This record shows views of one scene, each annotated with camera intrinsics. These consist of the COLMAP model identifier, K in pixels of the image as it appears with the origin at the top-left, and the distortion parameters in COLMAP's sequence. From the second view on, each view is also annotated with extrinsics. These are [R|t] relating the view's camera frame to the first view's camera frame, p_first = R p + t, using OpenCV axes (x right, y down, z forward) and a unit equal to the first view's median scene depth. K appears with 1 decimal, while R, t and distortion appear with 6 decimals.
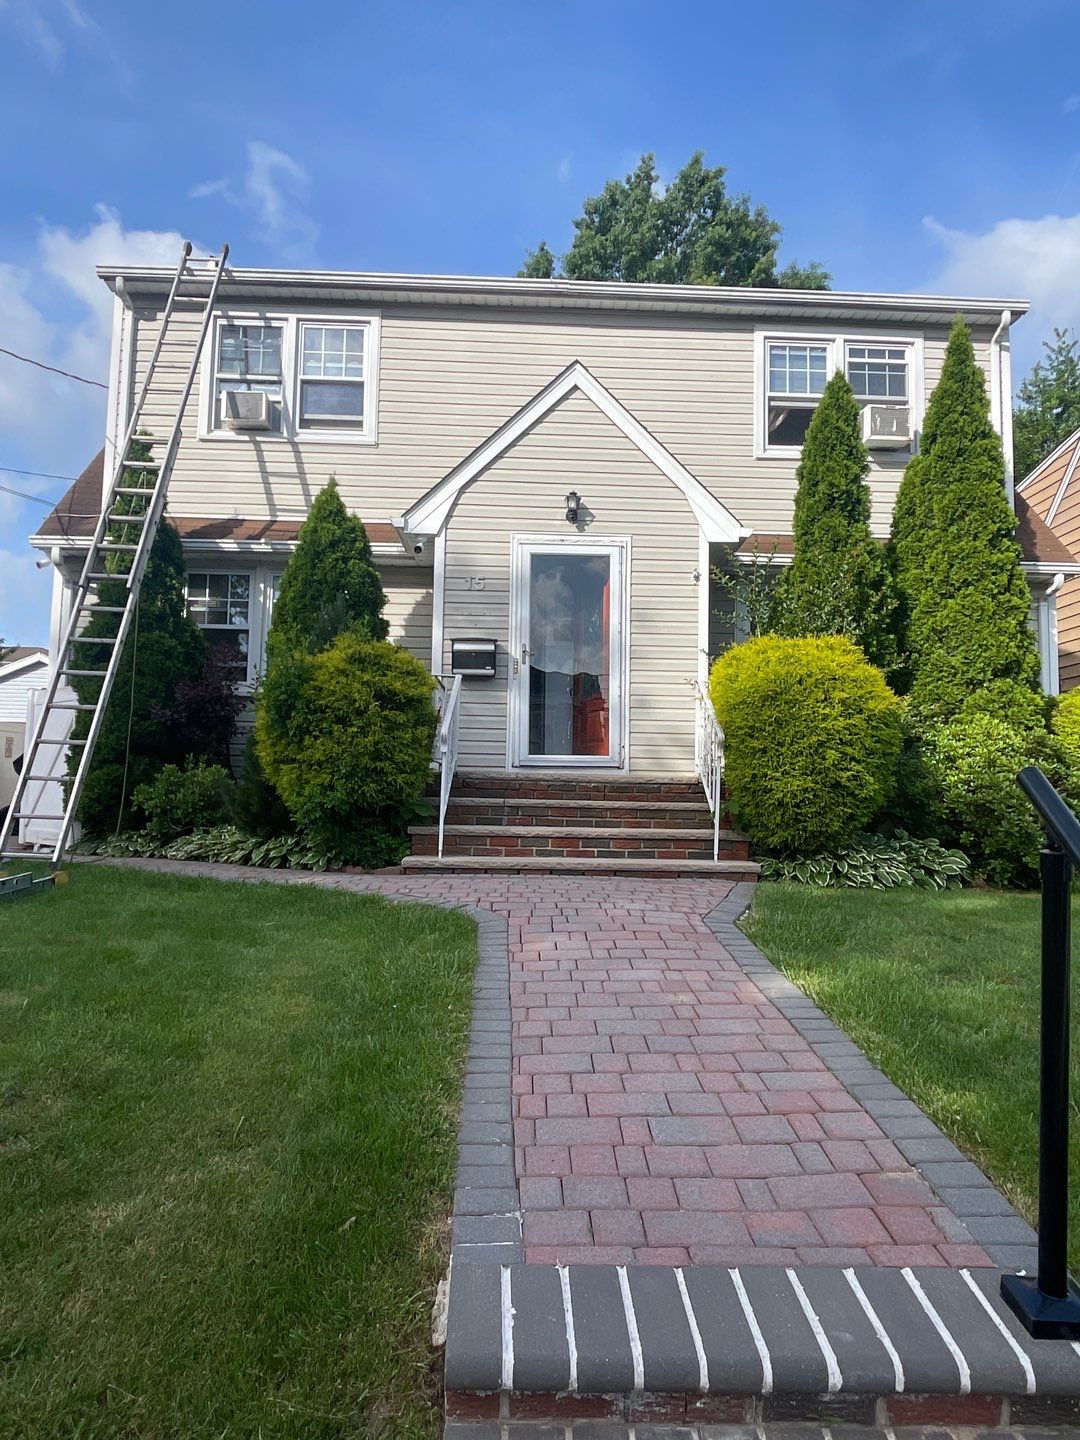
lens RADIAL K [[1092.1, 0, 540.0], [0, 1092.1, 720.0], [0, 0, 1]] dist [-0.000088, -0.000703]
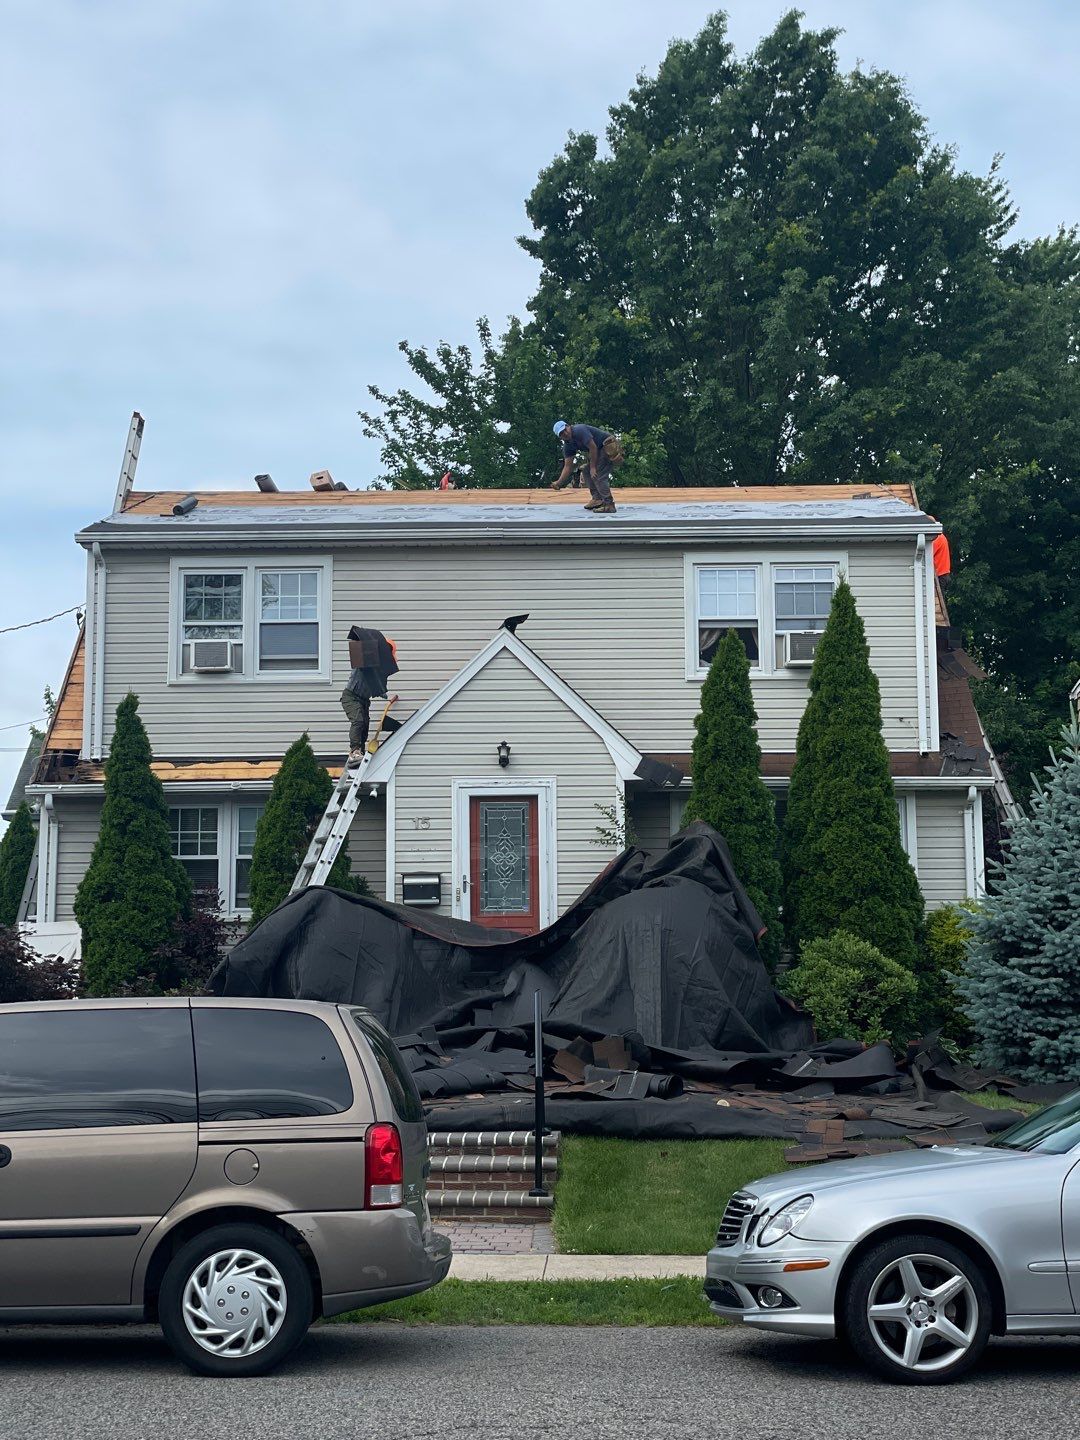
lens RADIAL K [[2061.3, 0, 540.0], [0, 2061.3, 720.0], [0, 0, 1]] dist [0.019126, 0.013747]
pose [[0.998990, -0.029695, -0.033717, 0.139935], [0.027481, 0.997549, -0.064349, -0.088626], [0.035545, 0.063358, 0.997358, -1.156253]]
